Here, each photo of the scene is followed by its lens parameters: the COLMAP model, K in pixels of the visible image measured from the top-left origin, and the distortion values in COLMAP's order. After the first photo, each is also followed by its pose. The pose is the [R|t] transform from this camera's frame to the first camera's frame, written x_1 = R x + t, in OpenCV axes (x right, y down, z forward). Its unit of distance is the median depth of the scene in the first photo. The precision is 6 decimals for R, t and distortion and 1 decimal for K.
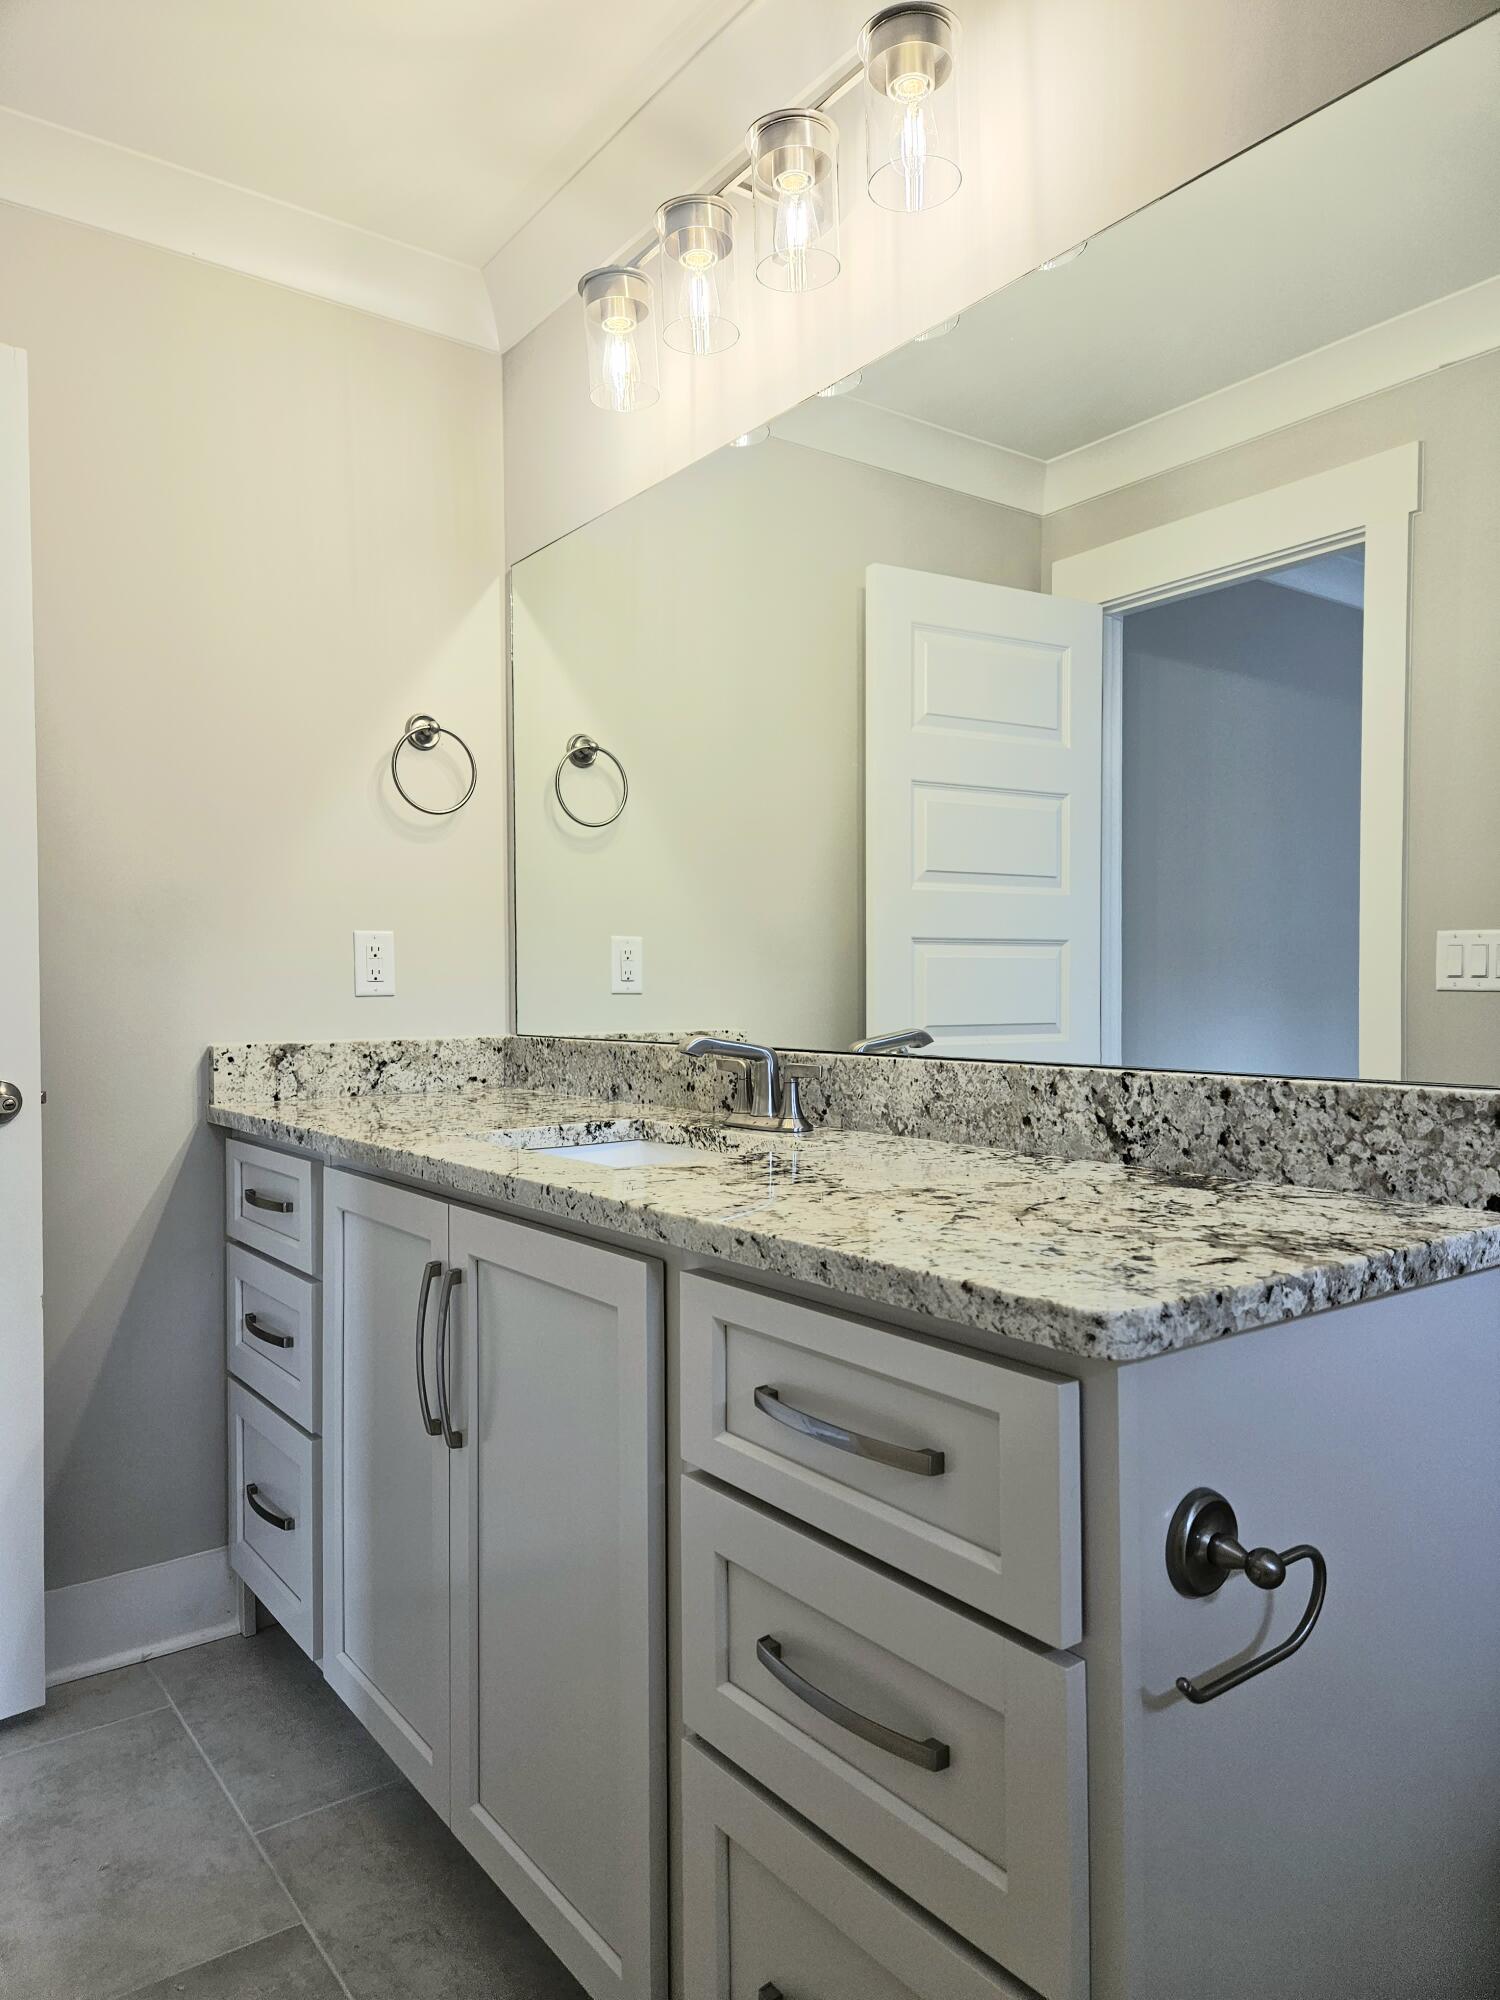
lens RADIAL K [[1344.9, 0, 750.0], [0, 1344.9, 1000.0], [0, 0, 1]] dist [0.073472, -0.062360]
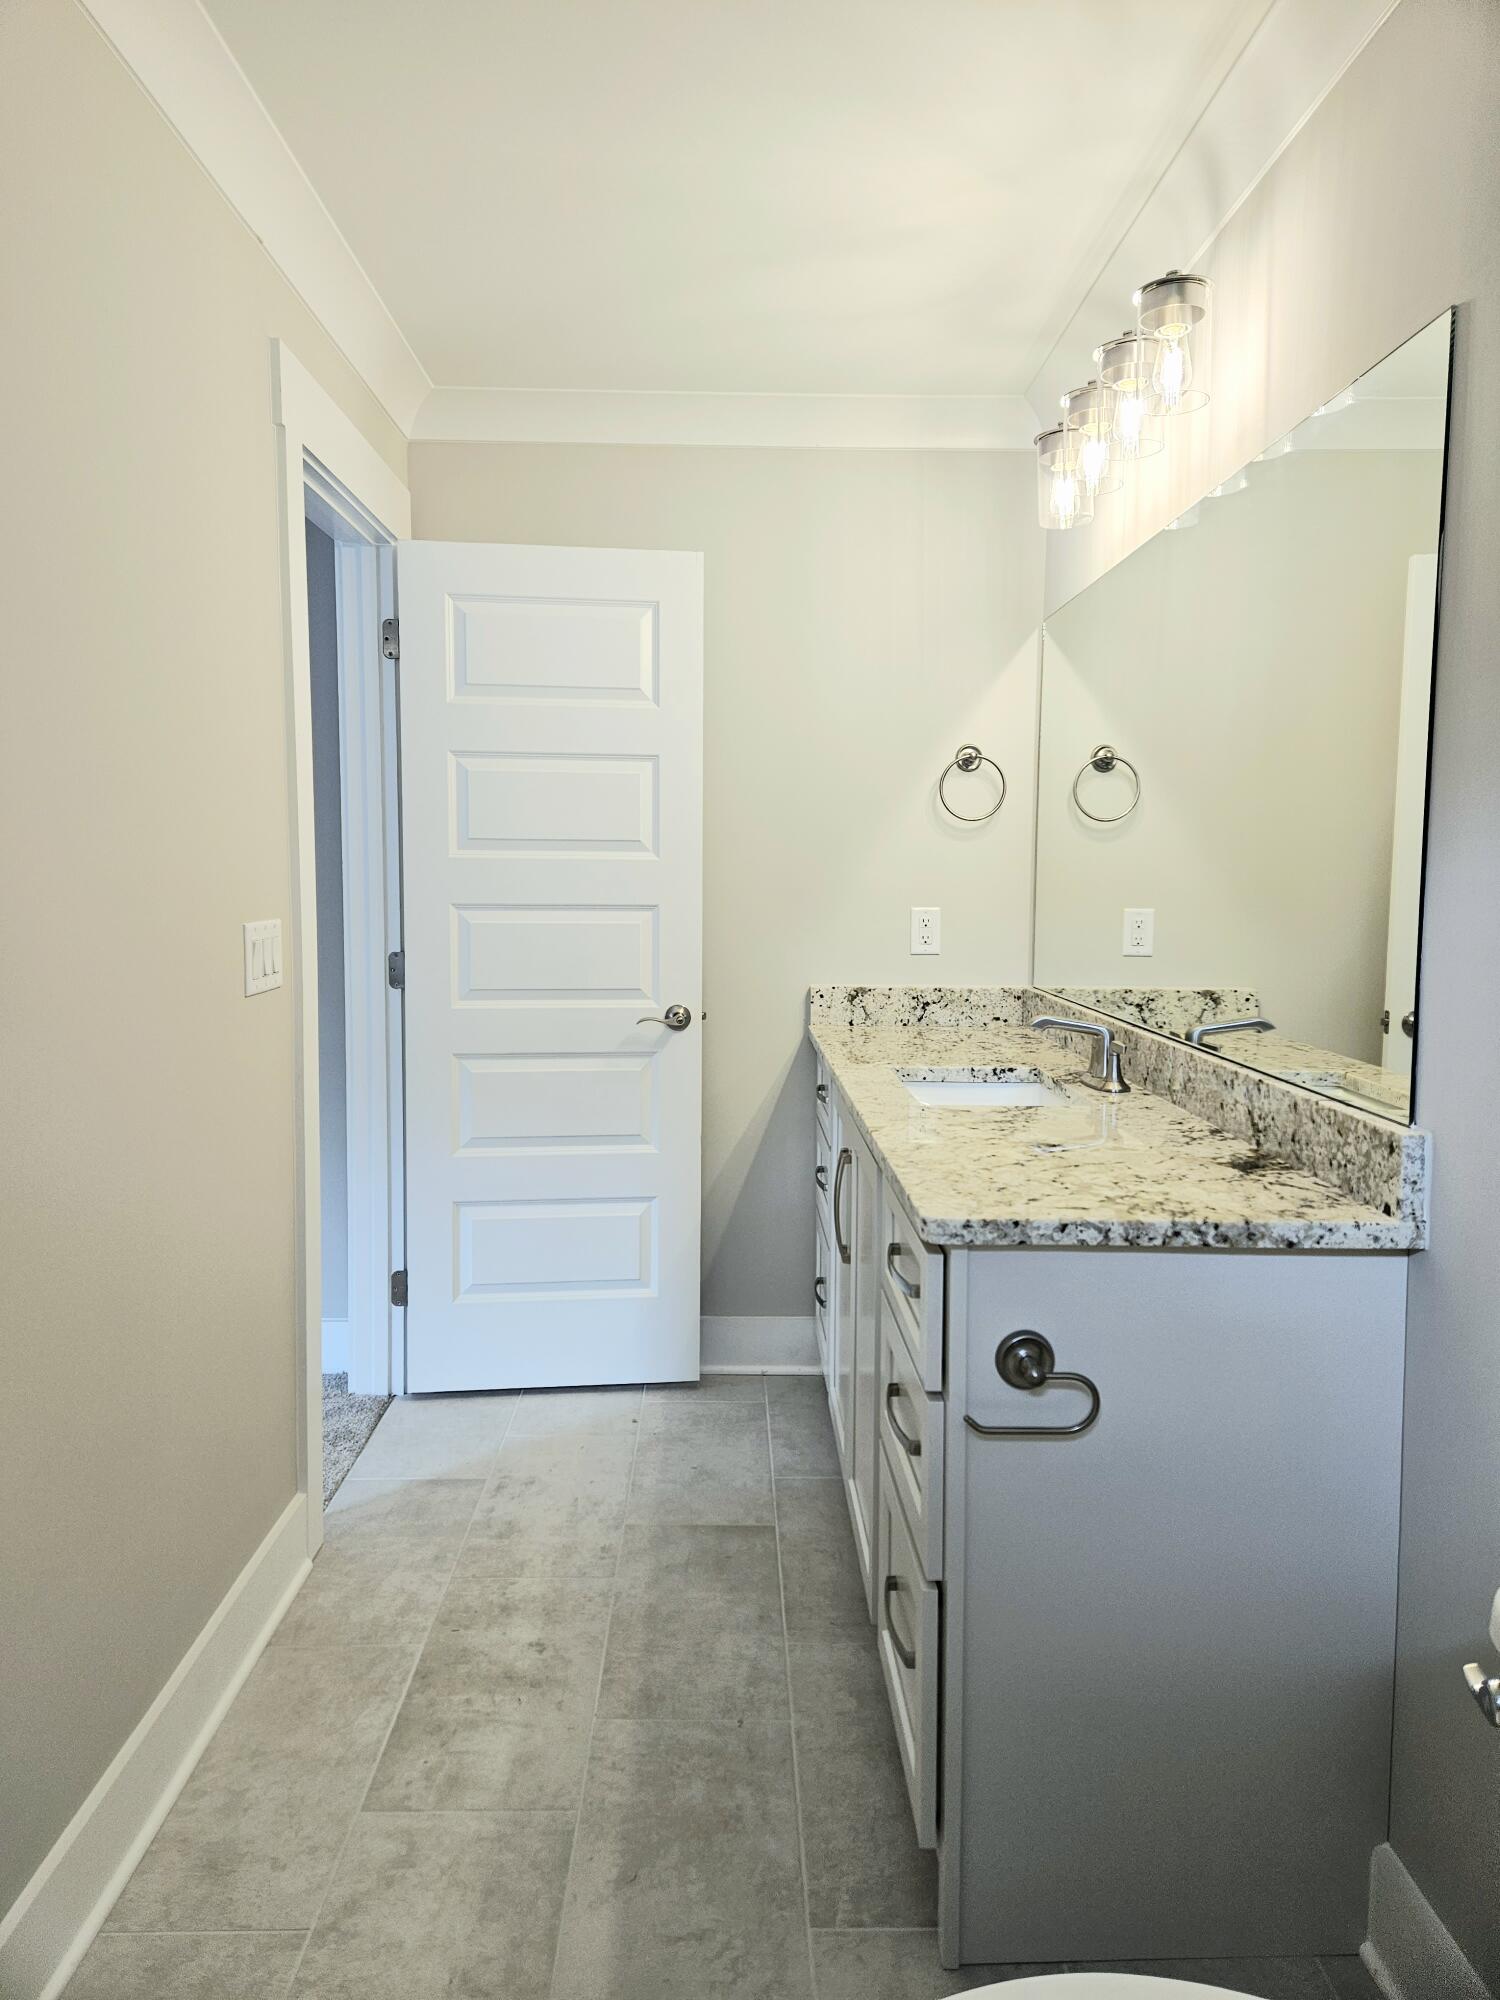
lens RADIAL K [[1338.7, 0, 743.8], [0, 1338.7, 967.7], [0, 0, 1]] dist [0.077338, -0.061322]
pose [[0.814144, 0.057198, -0.577839, 0.452295], [-0.020807, 0.997371, 0.069410, -0.100218], [0.580290, -0.044487, 0.813194, -0.275007]]
